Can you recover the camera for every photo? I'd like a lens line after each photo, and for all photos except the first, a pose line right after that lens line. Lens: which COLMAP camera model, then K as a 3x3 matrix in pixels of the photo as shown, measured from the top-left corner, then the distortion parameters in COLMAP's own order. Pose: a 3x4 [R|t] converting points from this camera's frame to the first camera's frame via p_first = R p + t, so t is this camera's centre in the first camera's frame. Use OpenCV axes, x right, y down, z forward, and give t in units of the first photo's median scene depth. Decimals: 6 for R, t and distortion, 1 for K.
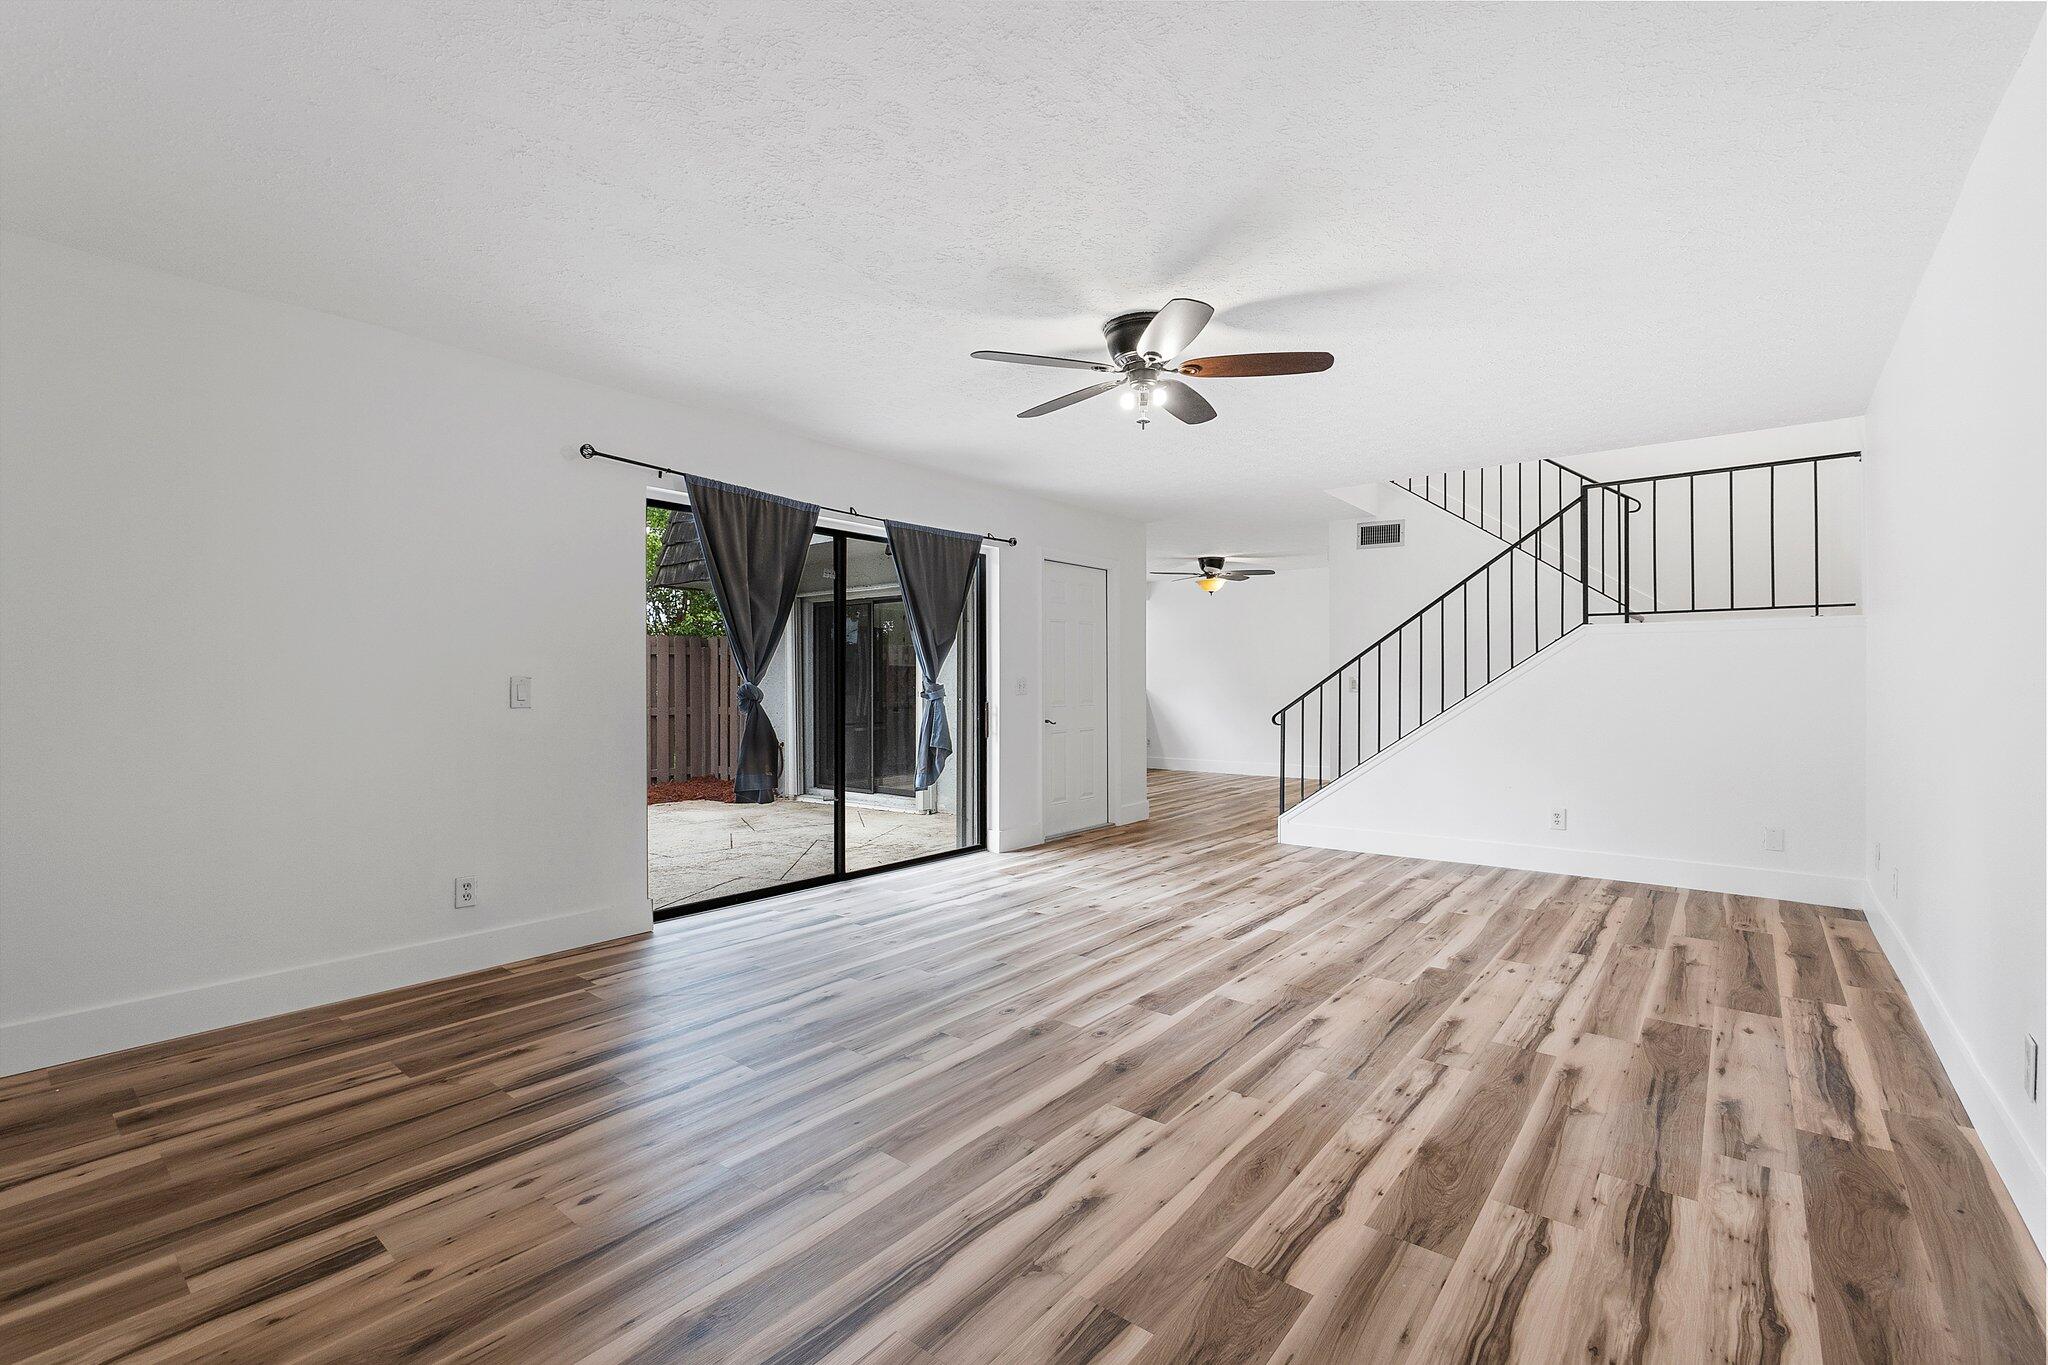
lens RADIAL K [[892.3, 0, 1024.9], [0, 892.3, 677.9], [0, 0, 1]] dist [-0.009681, 0.000370]
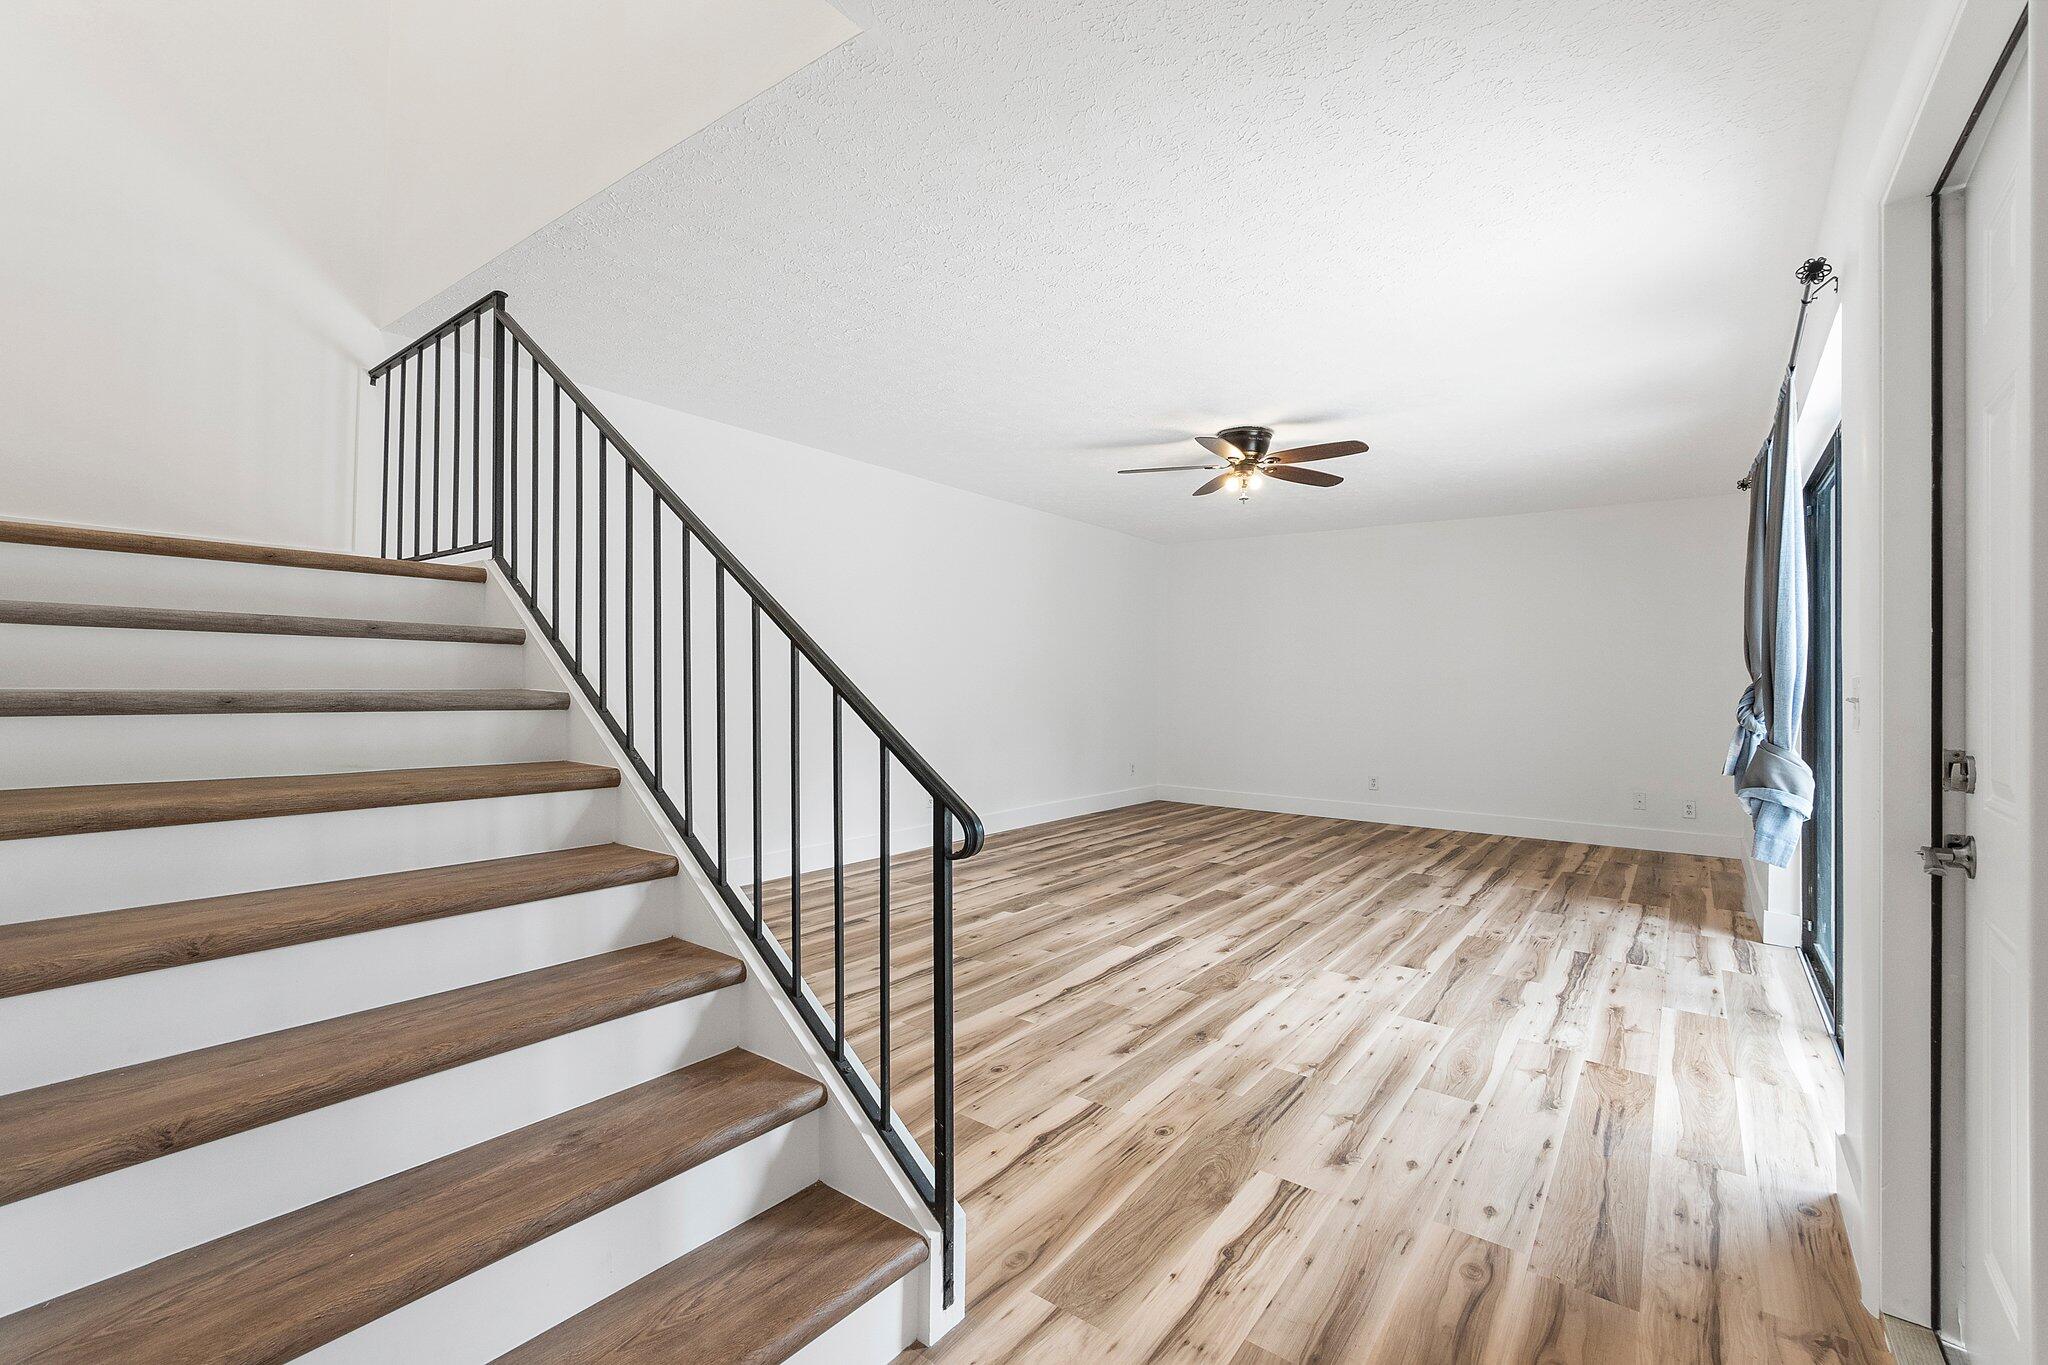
lens RADIAL K [[892.3, 0, 1023.0], [0, 892.3, 679.1], [0, 0, 1]] dist [-0.009681, 0.000370]
pose [[-0.999118, -0.013537, -0.039744, 0.431653], [-0.013425, 0.999905, -0.003066, 0.009487], [0.039782, -0.002530, -0.999205, 1.928049]]
